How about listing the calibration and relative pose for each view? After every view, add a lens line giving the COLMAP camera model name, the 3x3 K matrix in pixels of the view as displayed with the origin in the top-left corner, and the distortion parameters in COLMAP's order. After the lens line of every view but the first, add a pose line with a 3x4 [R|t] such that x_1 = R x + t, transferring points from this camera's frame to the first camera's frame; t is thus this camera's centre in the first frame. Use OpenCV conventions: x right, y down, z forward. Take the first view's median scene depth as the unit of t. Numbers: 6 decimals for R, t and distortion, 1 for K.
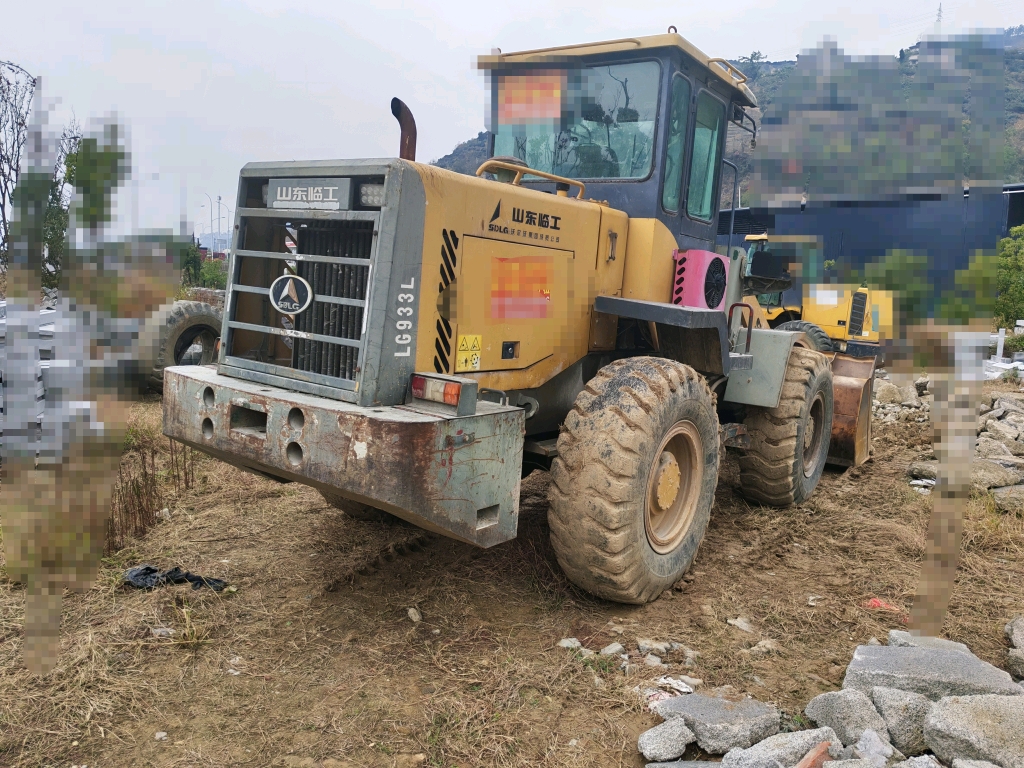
lens RADIAL K [[798.9, 0, 513.4], [0, 798.9, 363.3], [0, 0, 1]] dist [0.006848, -0.003763]
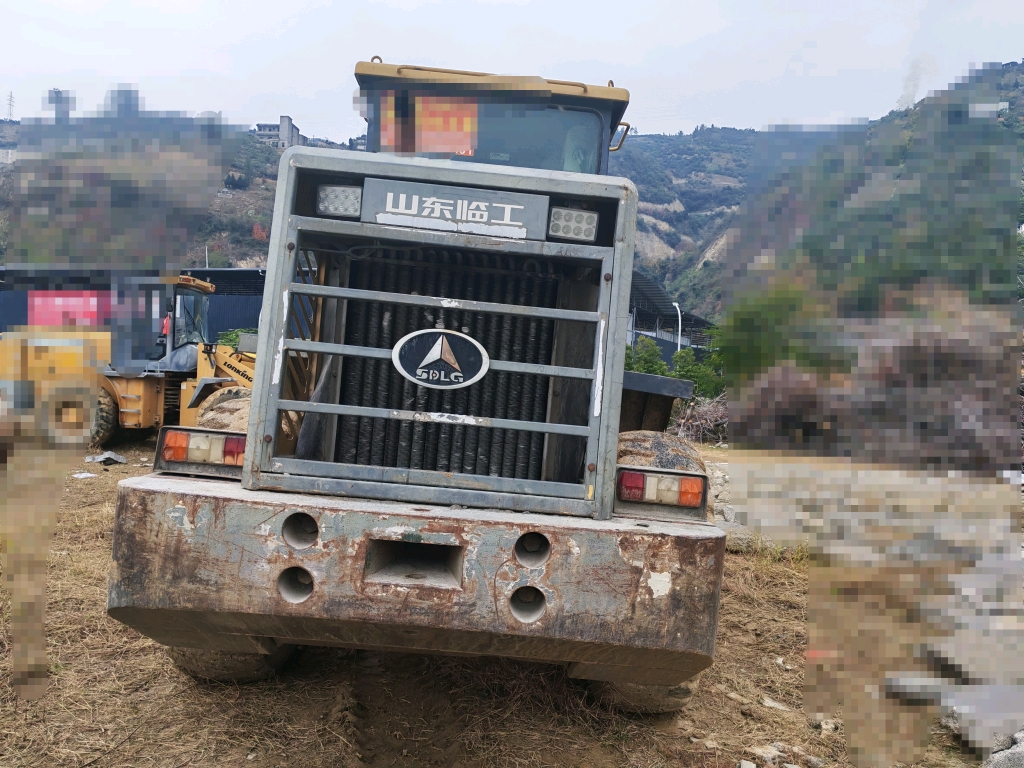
lens RADIAL K [[799.3, 0, 512.0], [0, 799.3, 384.0], [0, 0, 1]] dist [0.015283, -0.001090]
pose [[0.797468, -0.001387, 0.603359, -0.649871], [0.032965, 0.998604, -0.041275, -0.037843], [-0.602460, 0.052805, 0.796401, 0.462808]]
